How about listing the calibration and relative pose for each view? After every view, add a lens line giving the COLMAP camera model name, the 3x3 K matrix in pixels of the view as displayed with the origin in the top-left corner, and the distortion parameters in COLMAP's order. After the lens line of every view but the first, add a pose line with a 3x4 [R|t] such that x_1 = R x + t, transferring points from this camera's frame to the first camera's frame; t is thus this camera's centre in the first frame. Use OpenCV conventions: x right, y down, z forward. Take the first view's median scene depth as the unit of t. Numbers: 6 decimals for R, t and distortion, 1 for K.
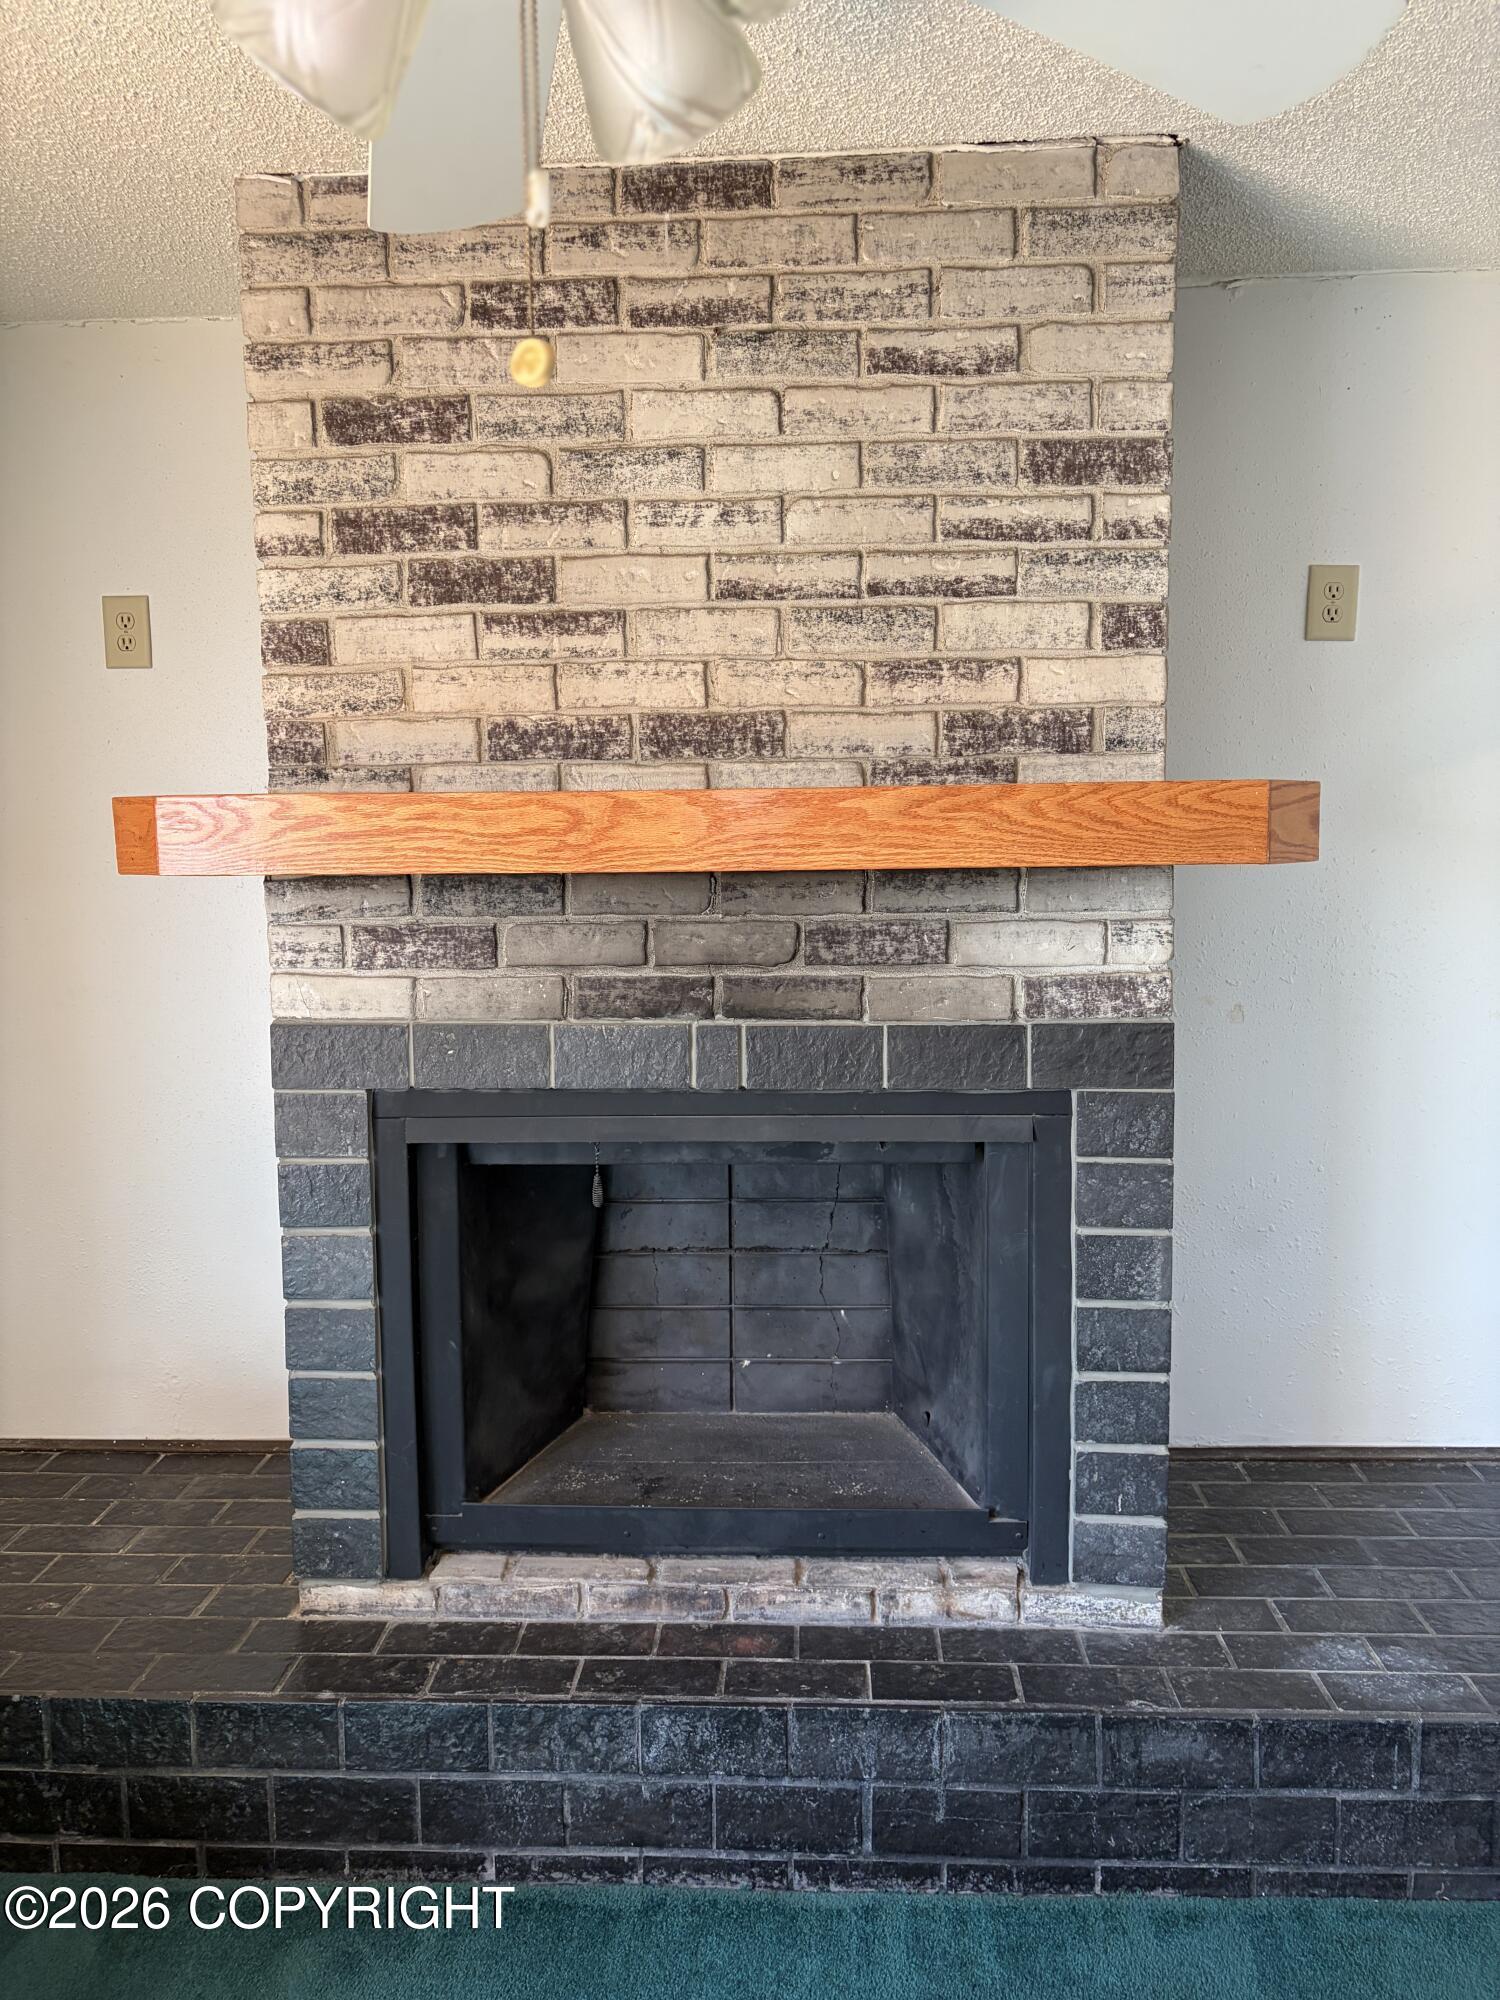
lens RADIAL K [[1494.4, 0, 751.6], [0, 1494.4, 989.3], [0, 0, 1]] dist [0.033664, -0.040836]
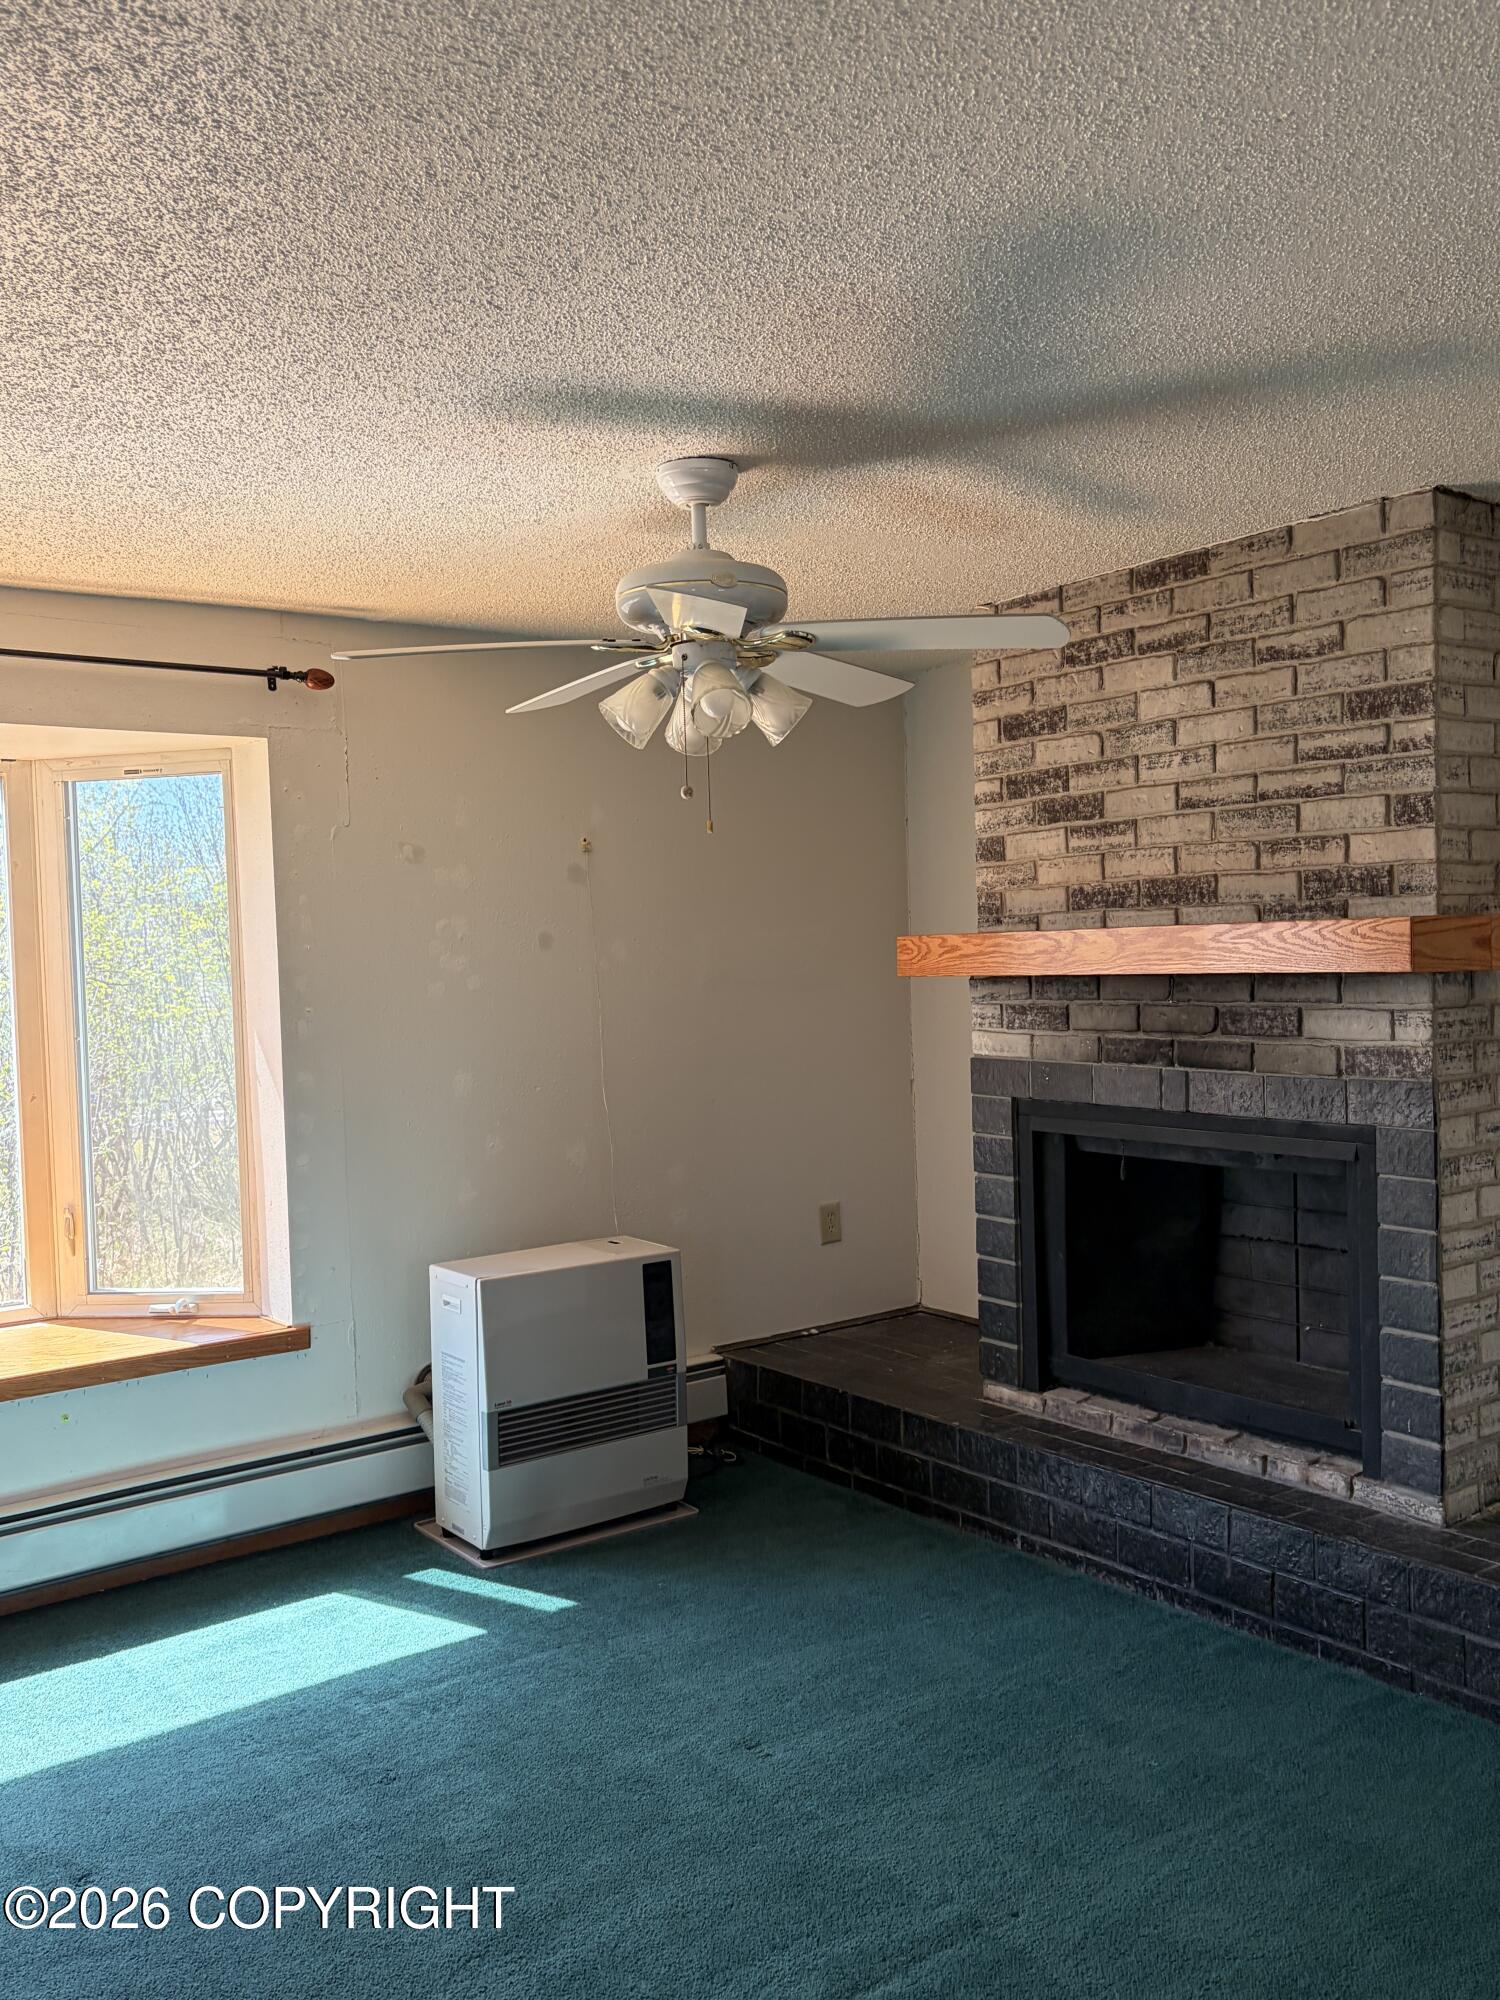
lens RADIAL K [[1665.0, 0, 746.9], [0, 1665.0, 999.0], [0, 0, 1]] dist [0.033473, -0.033989]
pose [[0.643926, 0.016010, -0.764920, 1.072454], [-0.062563, 0.997535, -0.031788, 0.034105], [0.762525, 0.068325, 0.643340, -0.522478]]
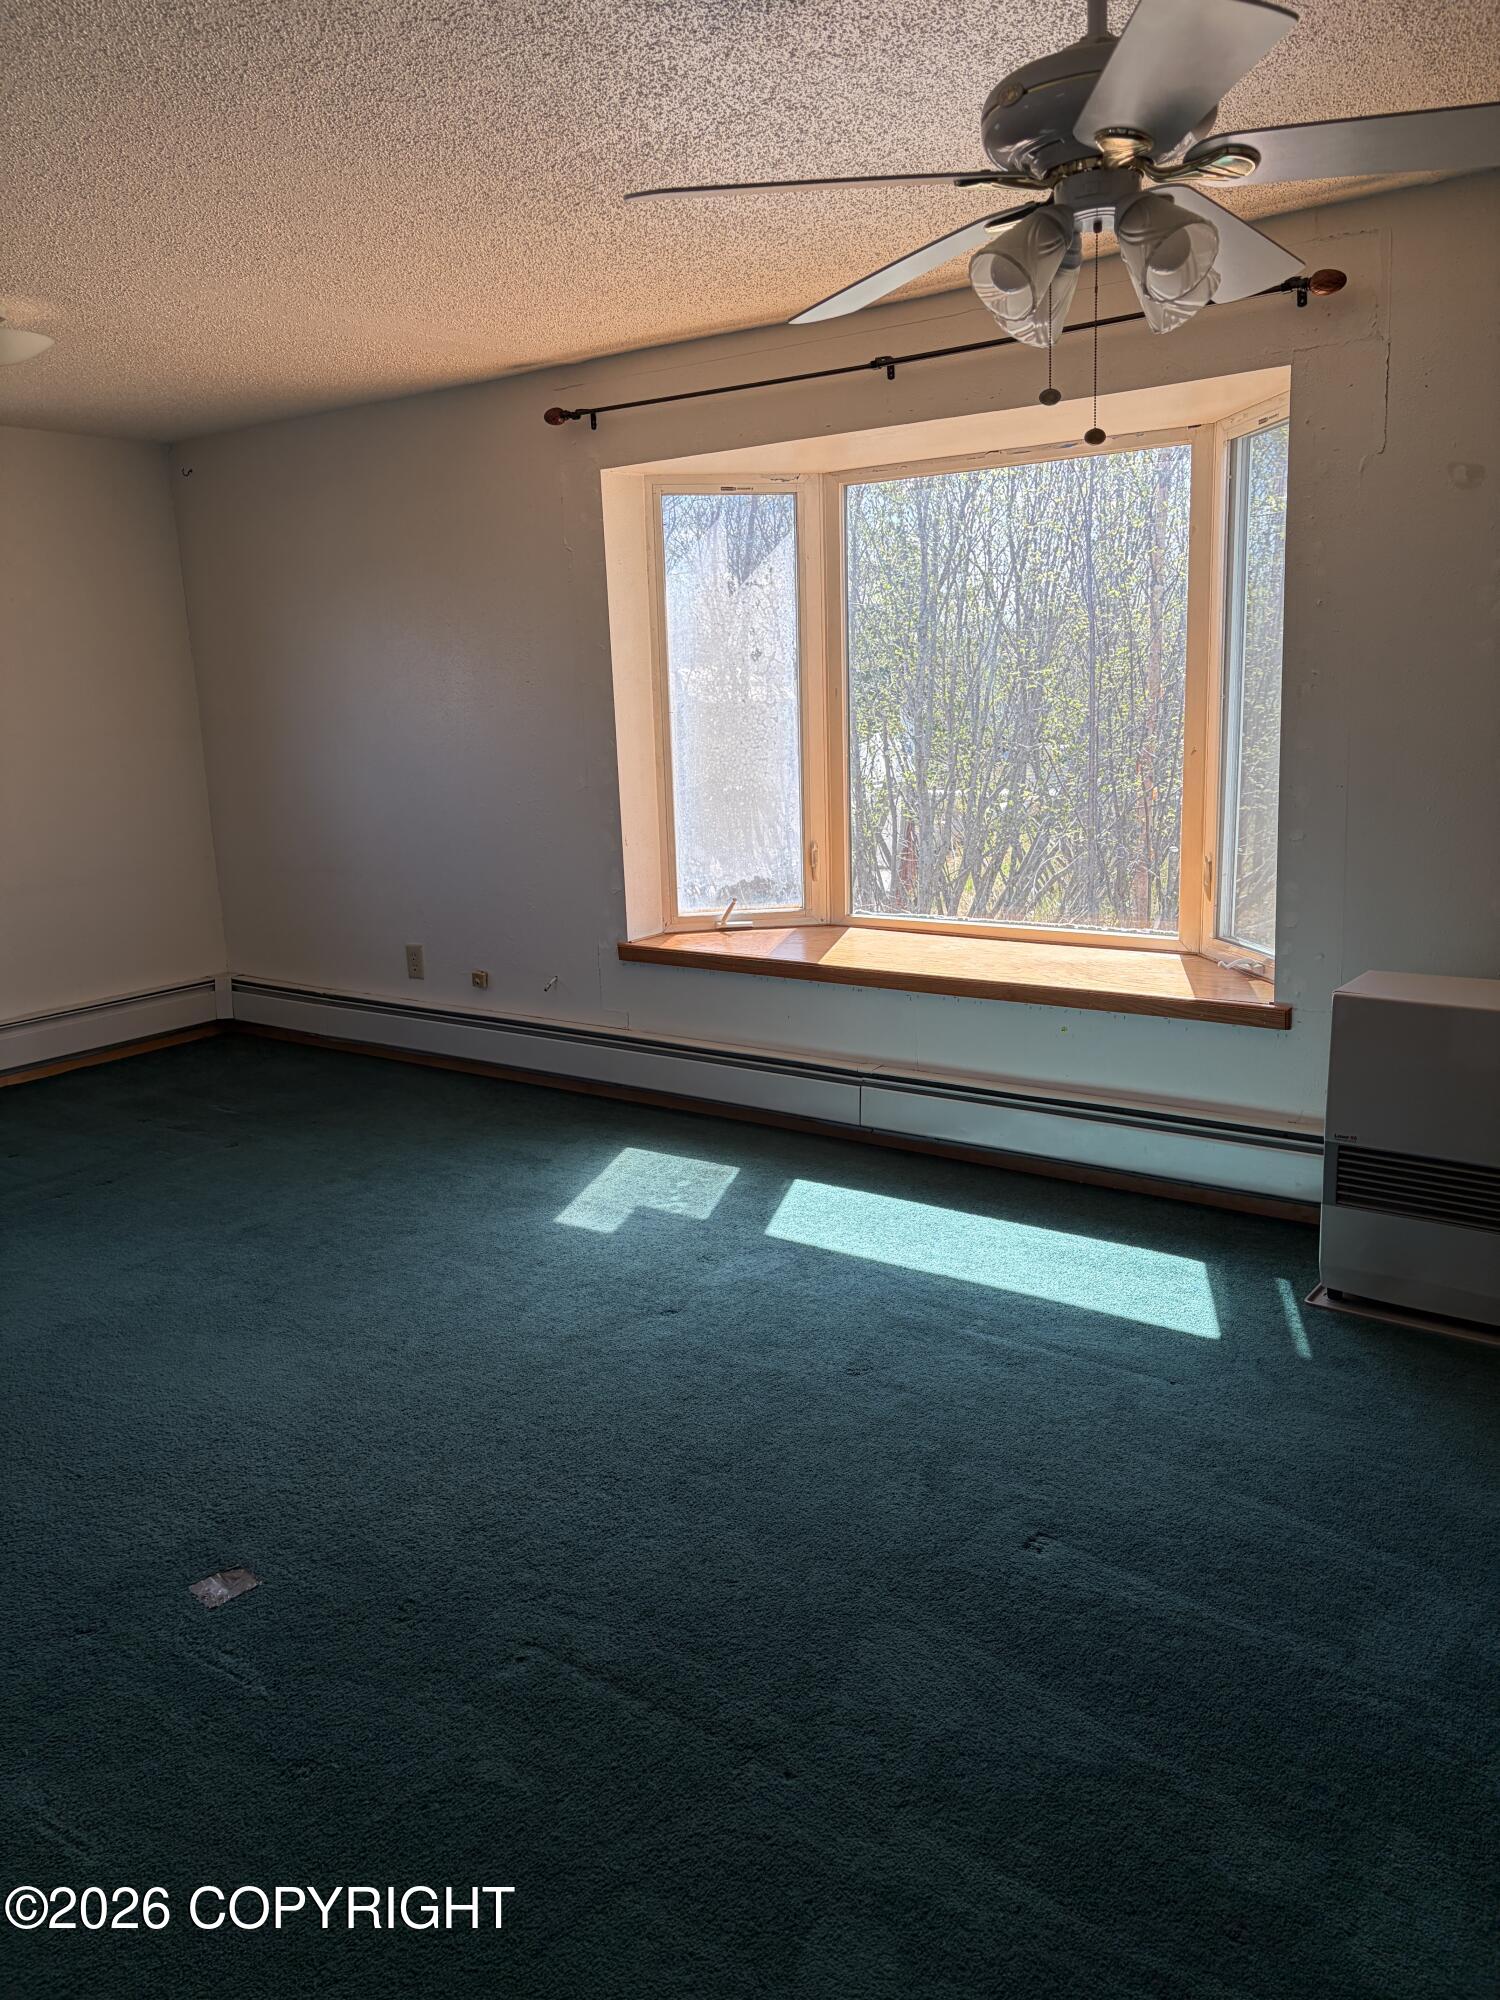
lens RADIAL K [[1494.4, 0, 736.3], [0, 1494.4, 980.8], [0, 0, 1]] dist [0.033664, -0.040836]
pose [[-0.558889, 0.193932, -0.806246, 0.950794], [-0.046430, 0.963425, 0.263925, -0.061437], [0.827941, 0.184939, -0.529444, 0.770521]]
